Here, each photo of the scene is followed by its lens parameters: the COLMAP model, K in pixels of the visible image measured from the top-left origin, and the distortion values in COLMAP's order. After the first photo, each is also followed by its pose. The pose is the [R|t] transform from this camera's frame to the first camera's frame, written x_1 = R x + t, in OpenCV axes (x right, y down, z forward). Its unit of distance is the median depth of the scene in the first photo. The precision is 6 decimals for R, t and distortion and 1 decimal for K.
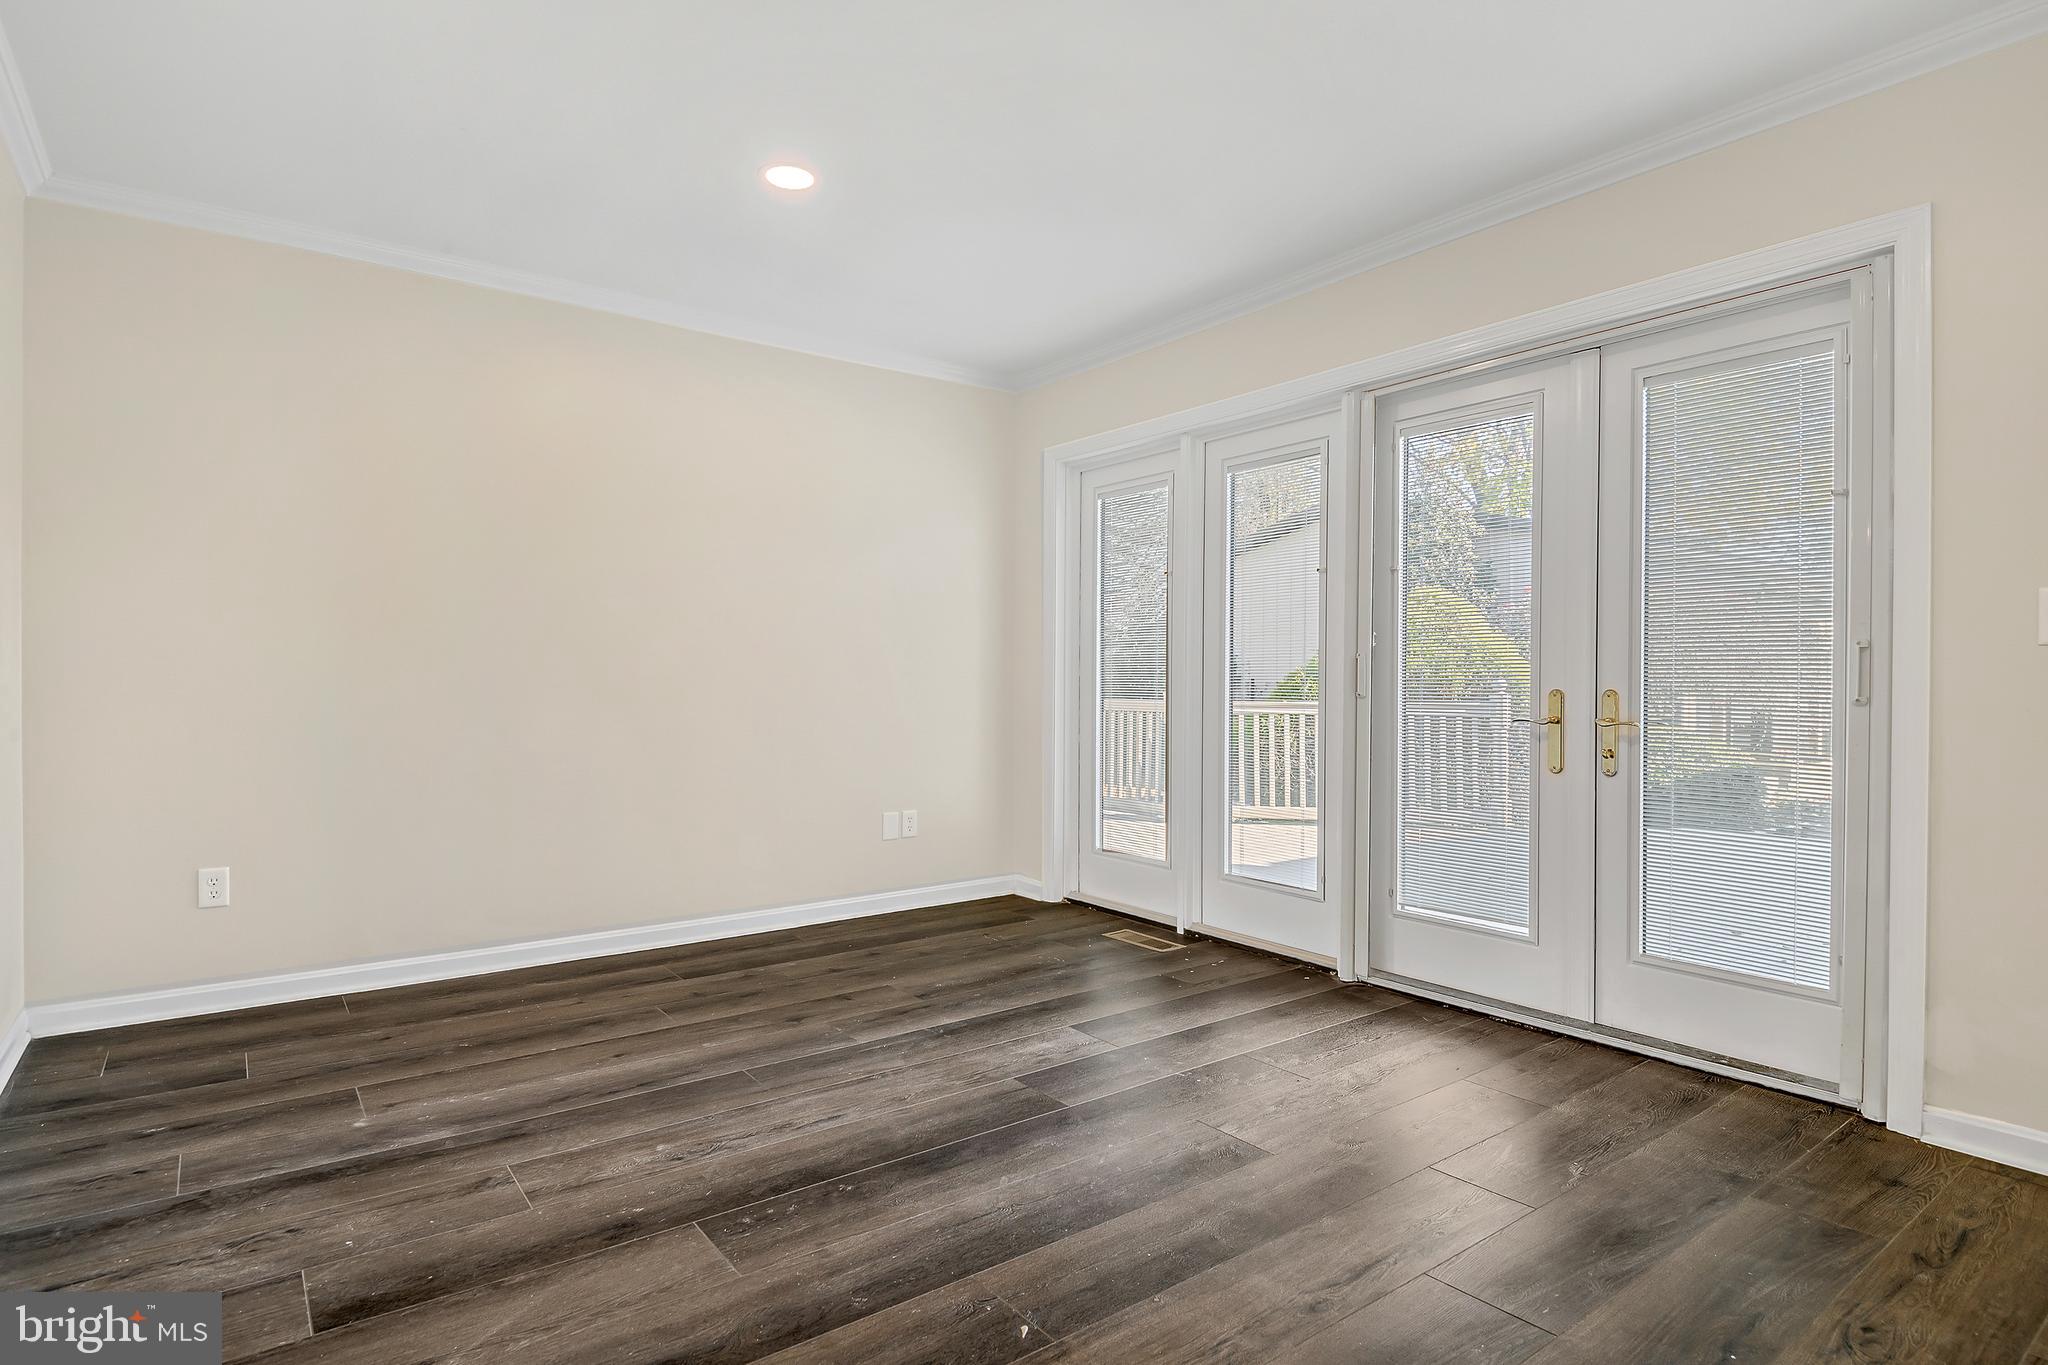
lens RADIAL K [[1047.4, 0, 1024.1], [0, 1047.4, 683.3], [0, 0, 1]] dist [0.004300, -0.002294]
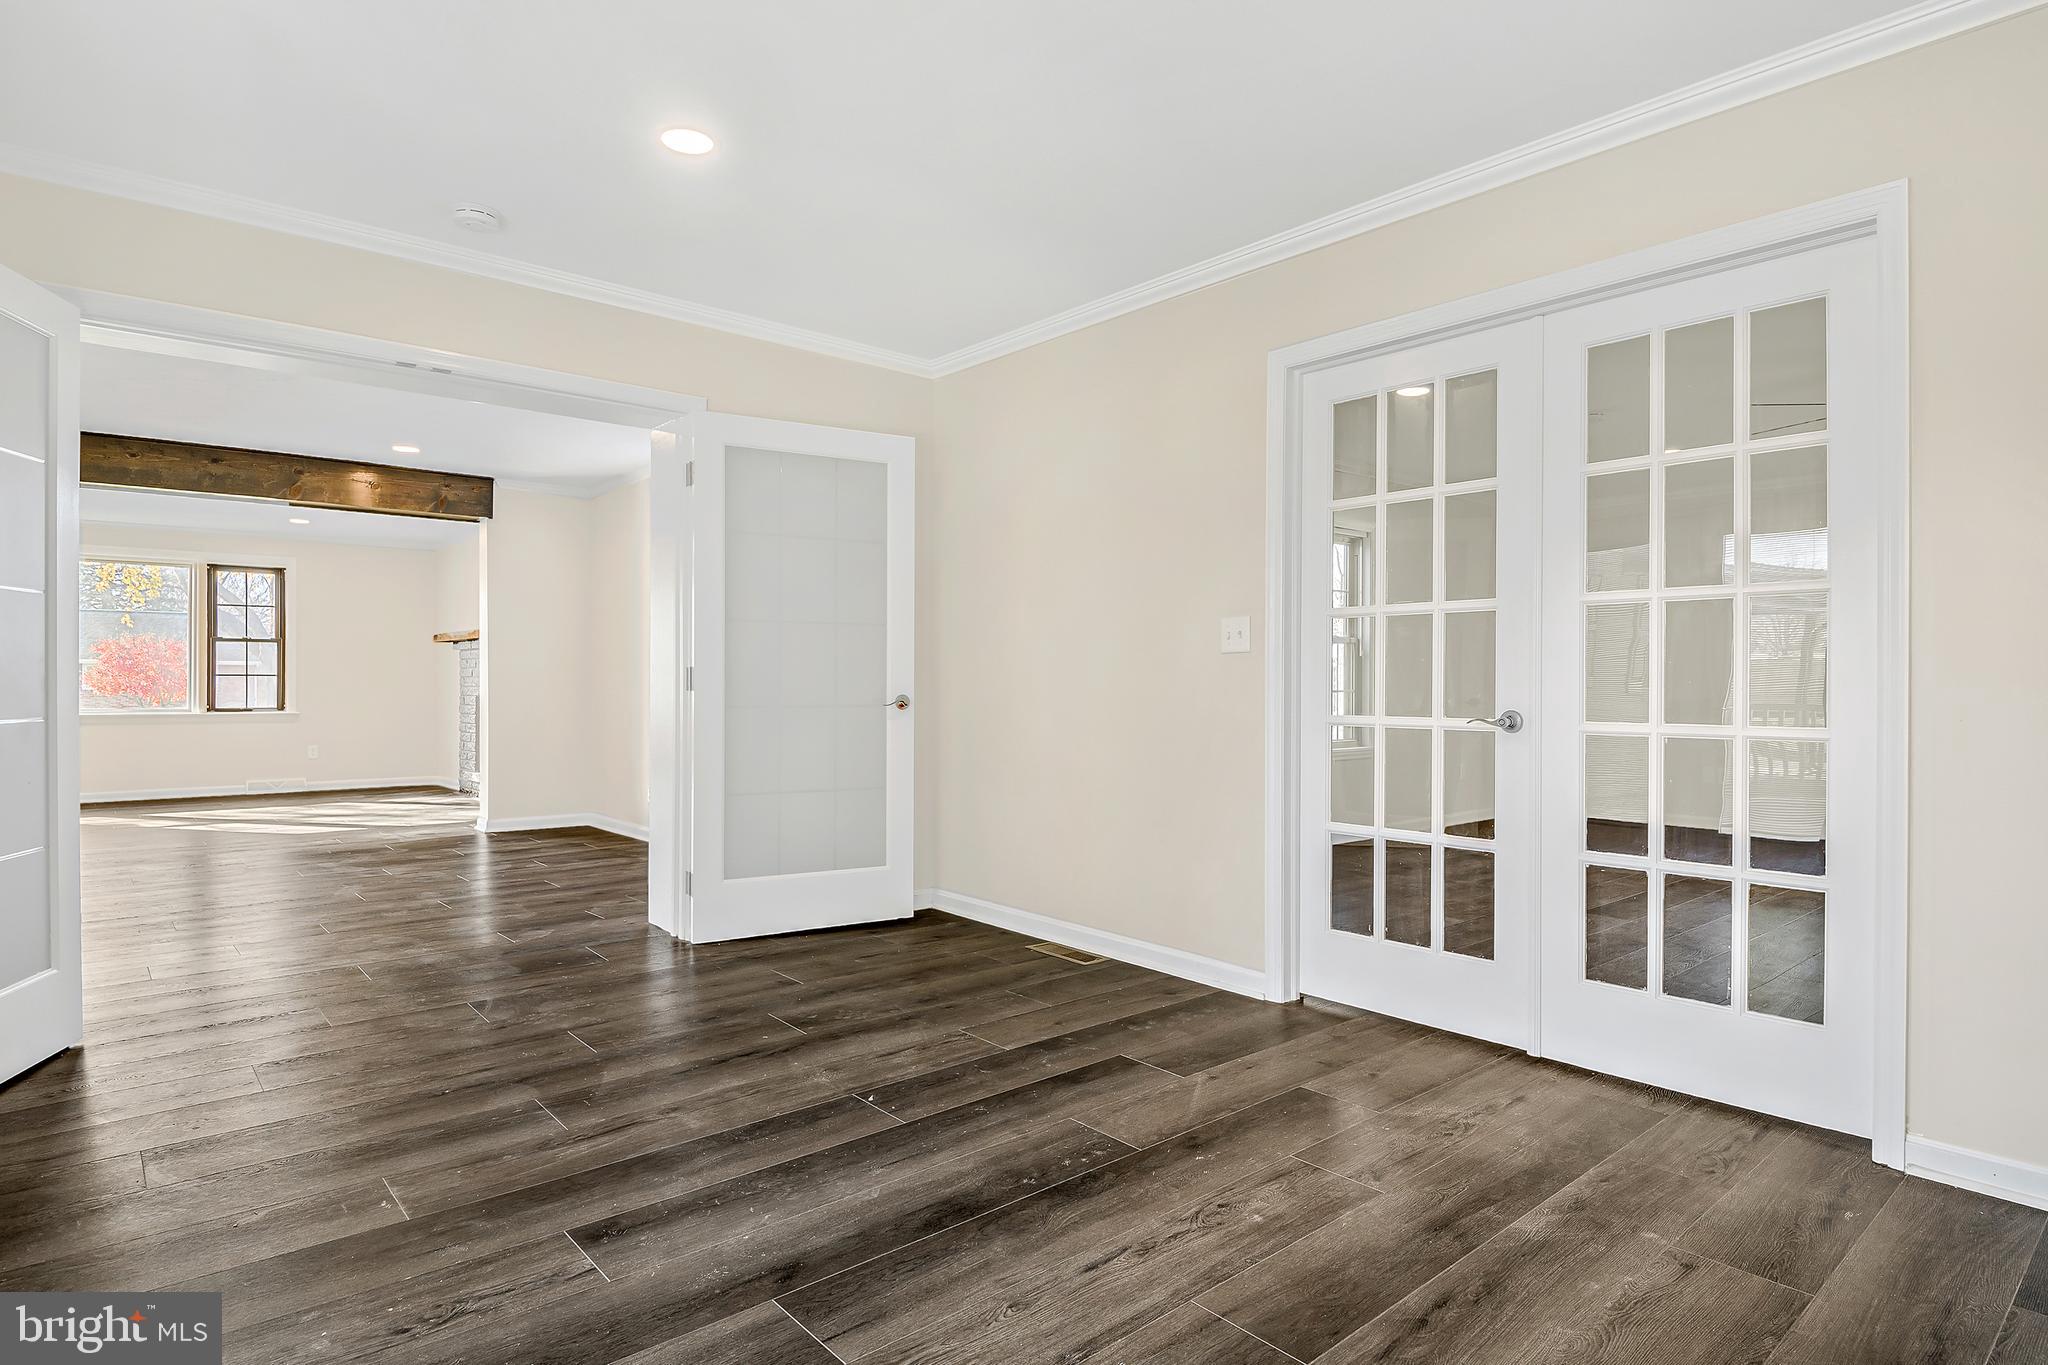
lens RADIAL K [[1069.8, 0, 1022.1], [0, 1069.8, 680.6], [0, 0, 1]] dist [-0.005942, -0.008754]
pose [[-0.997160, -0.010126, -0.074629, -0.077252], [-0.010136, 0.999949, -0.000243, -0.015934], [0.074627, 0.000514, -0.997211, 2.007982]]
